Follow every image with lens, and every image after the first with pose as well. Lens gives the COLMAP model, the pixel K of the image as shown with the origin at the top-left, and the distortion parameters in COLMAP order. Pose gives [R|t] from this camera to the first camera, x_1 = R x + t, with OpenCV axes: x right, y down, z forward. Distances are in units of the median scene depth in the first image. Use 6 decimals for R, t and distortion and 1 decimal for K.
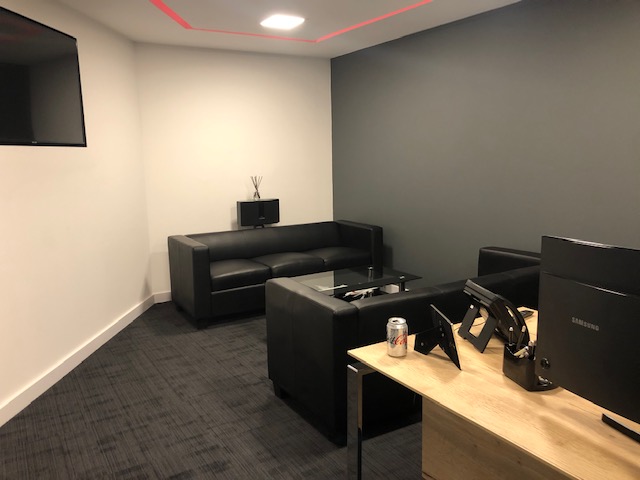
lens RADIAL K [[524.4, 0, 320.0], [0, 524.4, 240.0], [0, 0, 1]] dist [-0.005522, -0.008489]
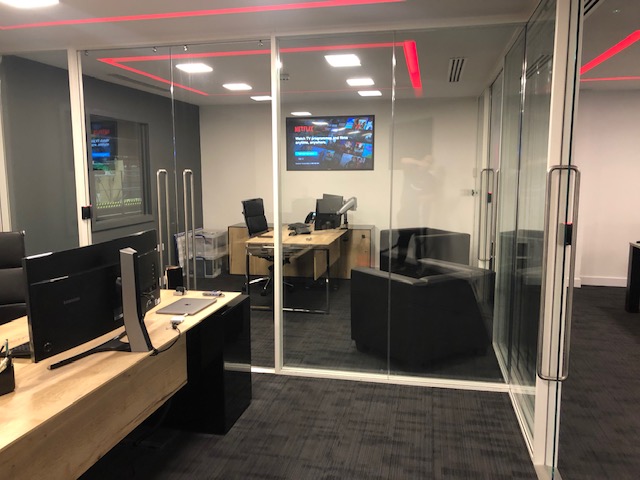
lens RADIAL K [[524.4, 0, 320.0], [0, 524.4, 240.0], [0, 0, 1]] dist [-0.005522, -0.008489]
pose [[-0.730919, -0.058837, 0.679923, -0.885954], [0.118445, 0.970221, 0.211287, -0.193302], [-0.672107, 0.234967, -0.702184, 1.374146]]
